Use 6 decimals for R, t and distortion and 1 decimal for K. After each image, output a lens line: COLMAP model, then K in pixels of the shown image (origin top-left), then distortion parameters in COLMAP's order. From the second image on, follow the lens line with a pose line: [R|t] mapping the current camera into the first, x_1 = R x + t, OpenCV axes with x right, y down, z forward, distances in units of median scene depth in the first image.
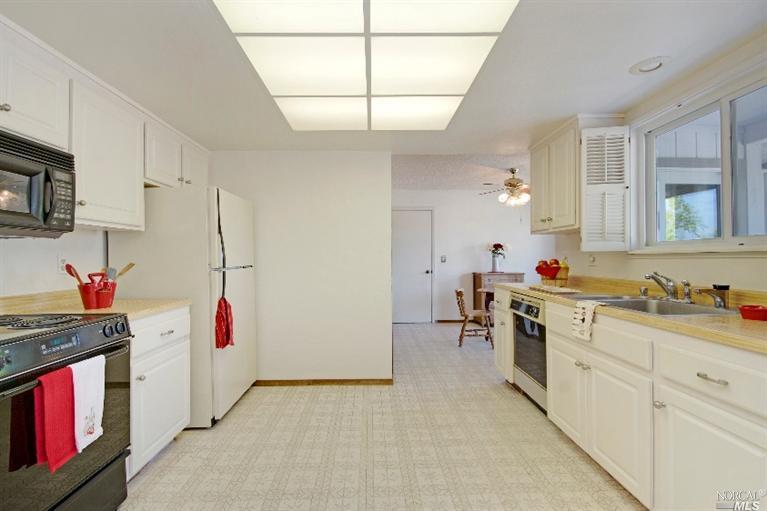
lens RADIAL K [[357.1, 0, 382.1], [0, 357.1, 254.6], [0, 0, 1]] dist [0.002376, -0.002812]
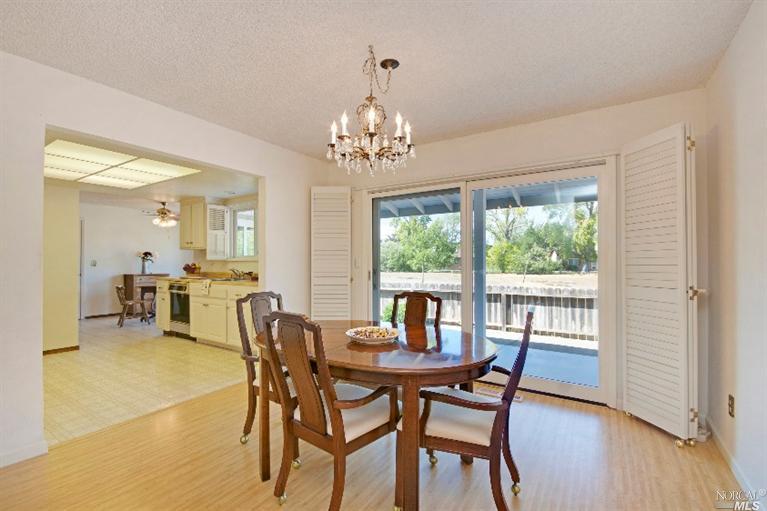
lens RADIAL K [[357.1, 0, 385.4], [0, 357.1, 258.0], [0, 0, 1]] dist [0.002376, -0.002812]
pose [[0.576670, 0.011662, 0.816894, -0.610519], [-0.008090, 0.999931, -0.008565, -0.009461], [-0.816937, -0.001669, 0.576724, -1.183643]]
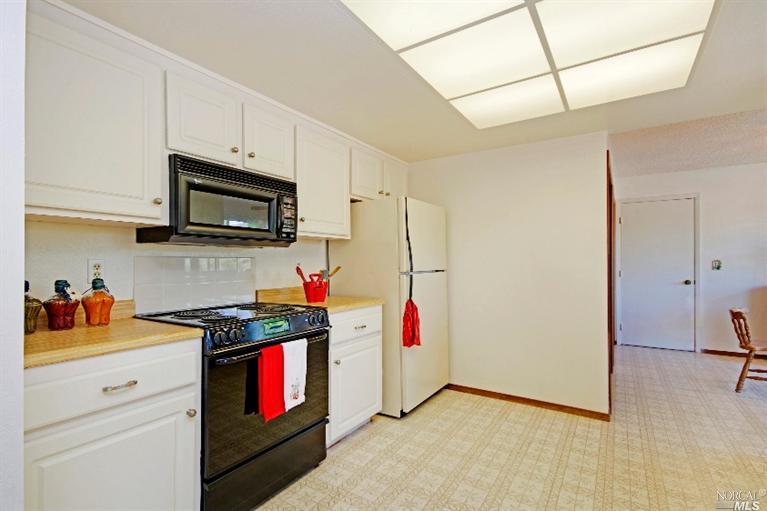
lens RADIAL K [[369.9, 0, 386.1], [0, 369.9, 260.1], [0, 0, 1]] dist [0.001297, 0.000502]
pose [[0.825817, 0.001646, -0.563936, 0.117754], [0.000960, 0.999990, 0.004325, -0.002222], [0.563938, -0.004113, 0.825807, 0.046950]]
